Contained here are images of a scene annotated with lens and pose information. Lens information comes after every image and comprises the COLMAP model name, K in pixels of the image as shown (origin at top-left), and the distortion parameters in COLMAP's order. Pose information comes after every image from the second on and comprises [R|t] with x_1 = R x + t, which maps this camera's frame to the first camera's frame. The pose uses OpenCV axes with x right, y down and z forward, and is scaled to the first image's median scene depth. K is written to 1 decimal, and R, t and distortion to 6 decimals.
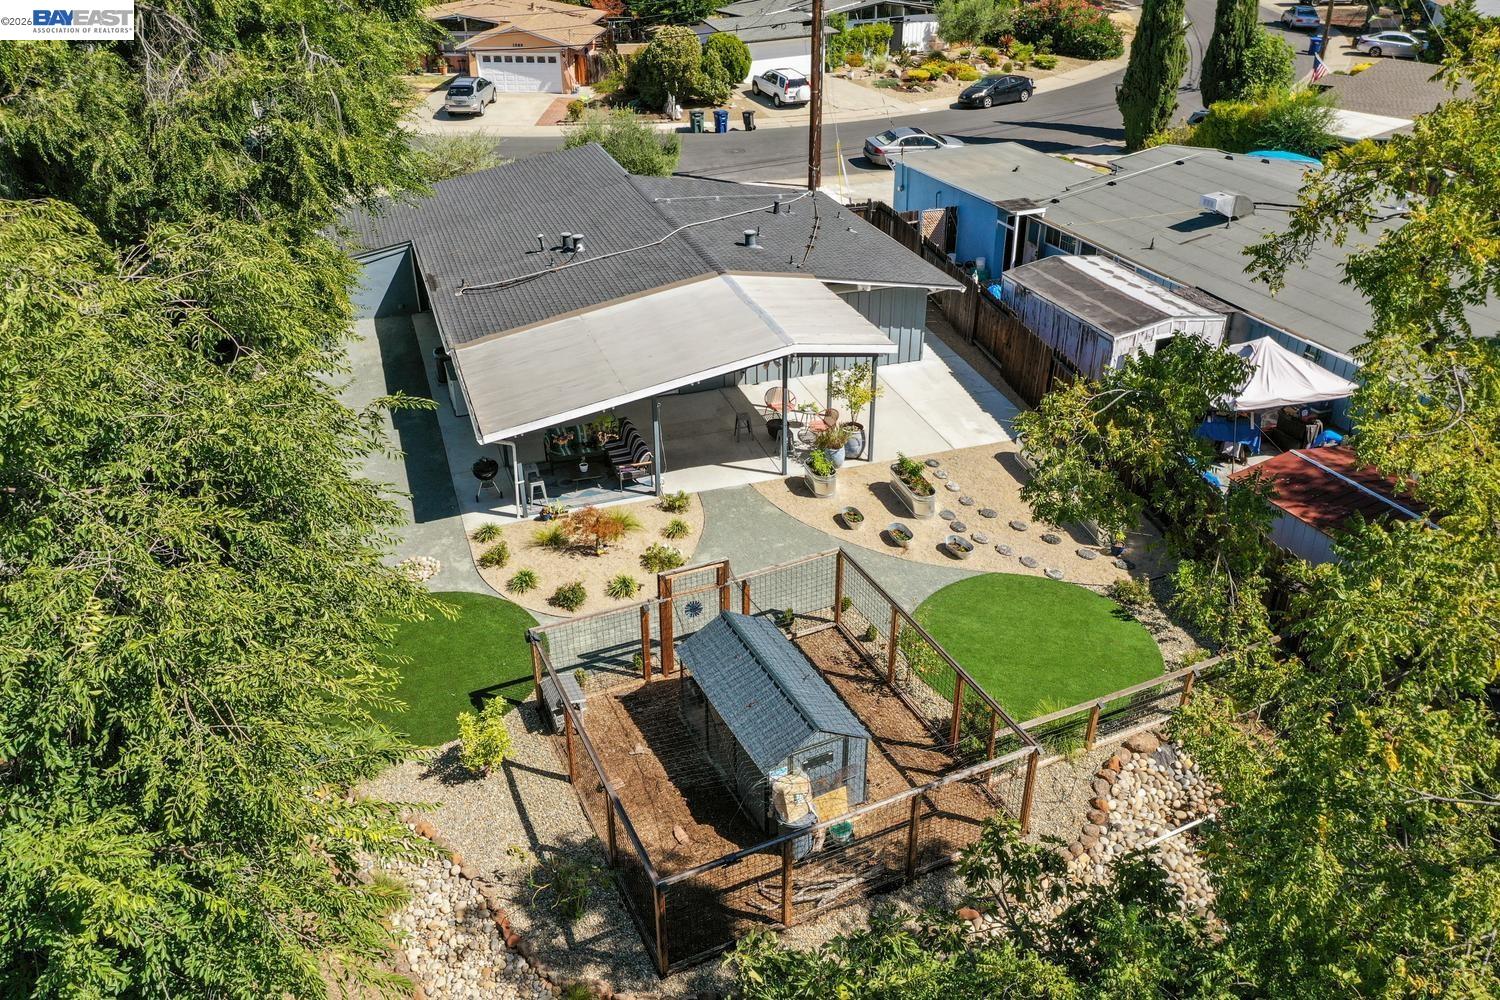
lens RADIAL K [[1163.4, 0, 750.0], [0, 1163.4, 500.0], [0, 0, 1]] dist [-0.038858, 0.000250]
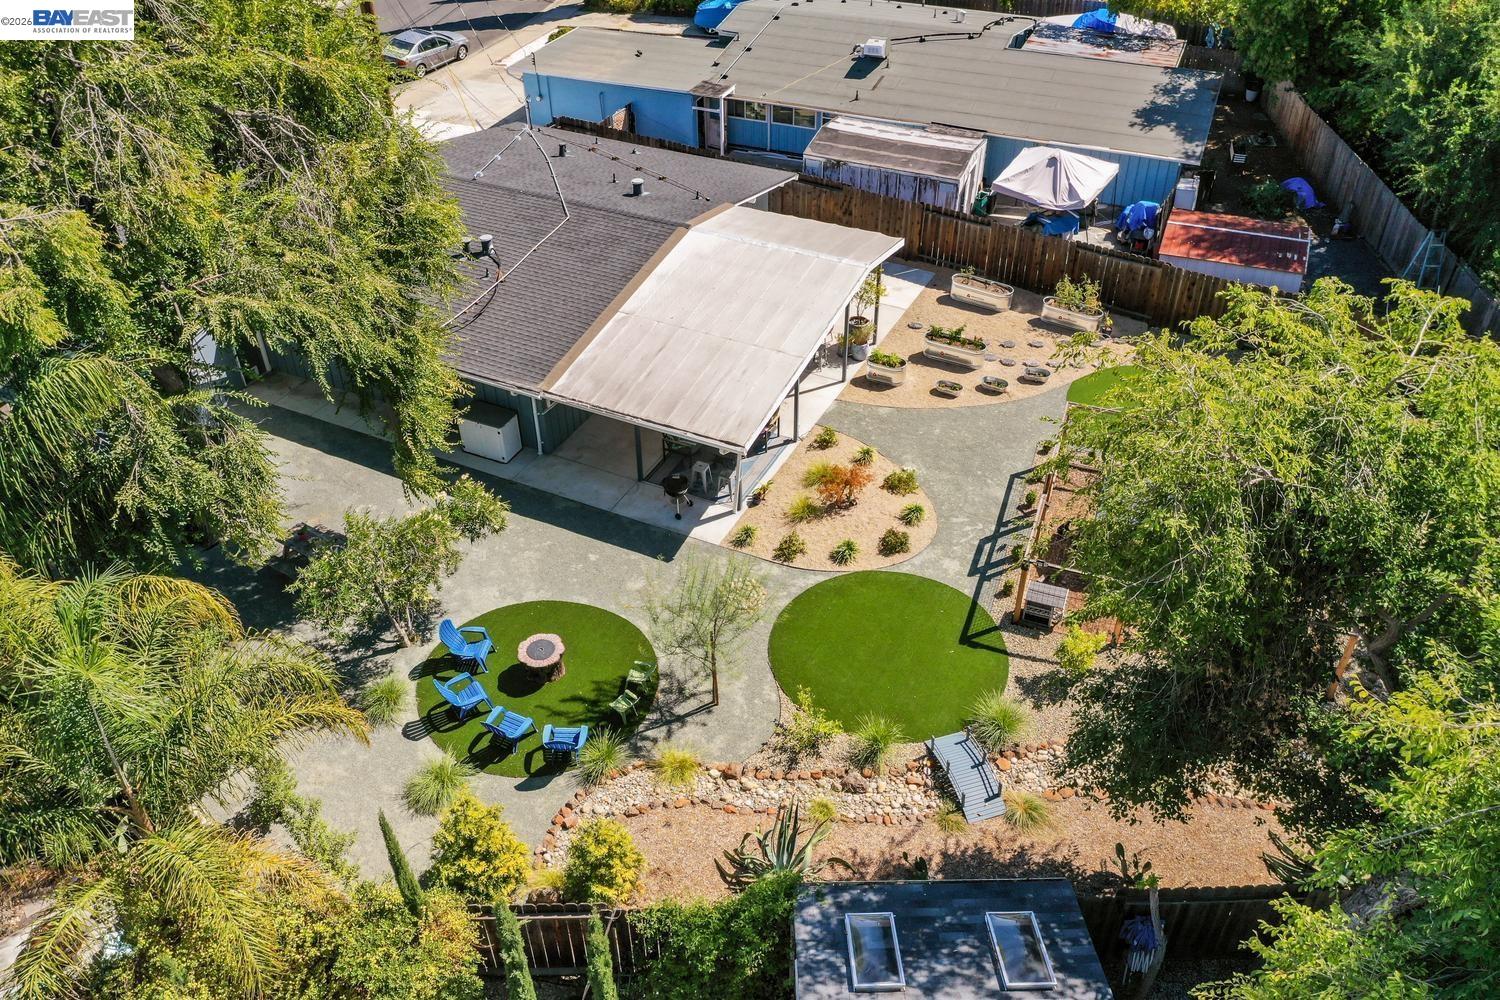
lens RADIAL K [[1163.4, 0, 750.0], [0, 1163.4, 500.0], [0, 0, 1]] dist [-0.038858, 0.000250]
pose [[0.708709, -0.433991, 0.556223, -0.675307], [0.348707, 0.900854, 0.258586, -0.228674], [-0.613299, 0.010697, 0.789778, 0.159867]]
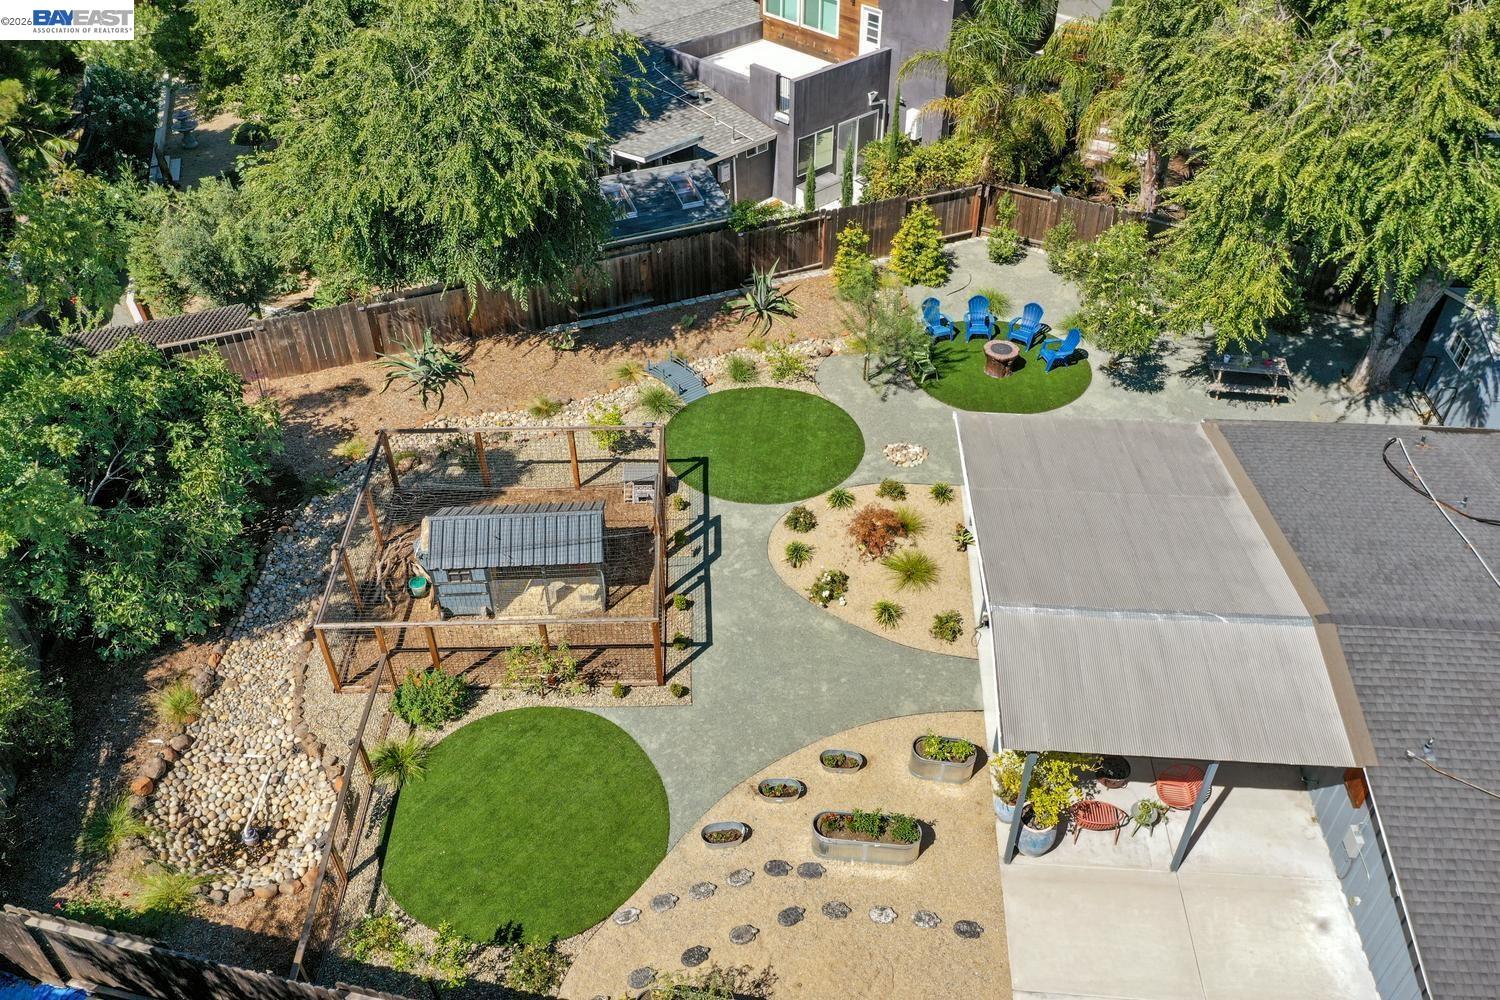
lens RADIAL K [[1163.4, 0, 750.0], [0, 1163.4, 500.0], [0, 0, 1]] dist [-0.038858, 0.000250]
pose [[-0.387550, 0.596234, -0.703072, 0.488834], [-0.446891, 0.545551, 0.708987, -0.536163], [0.806284, 0.588965, 0.055023, 0.701406]]
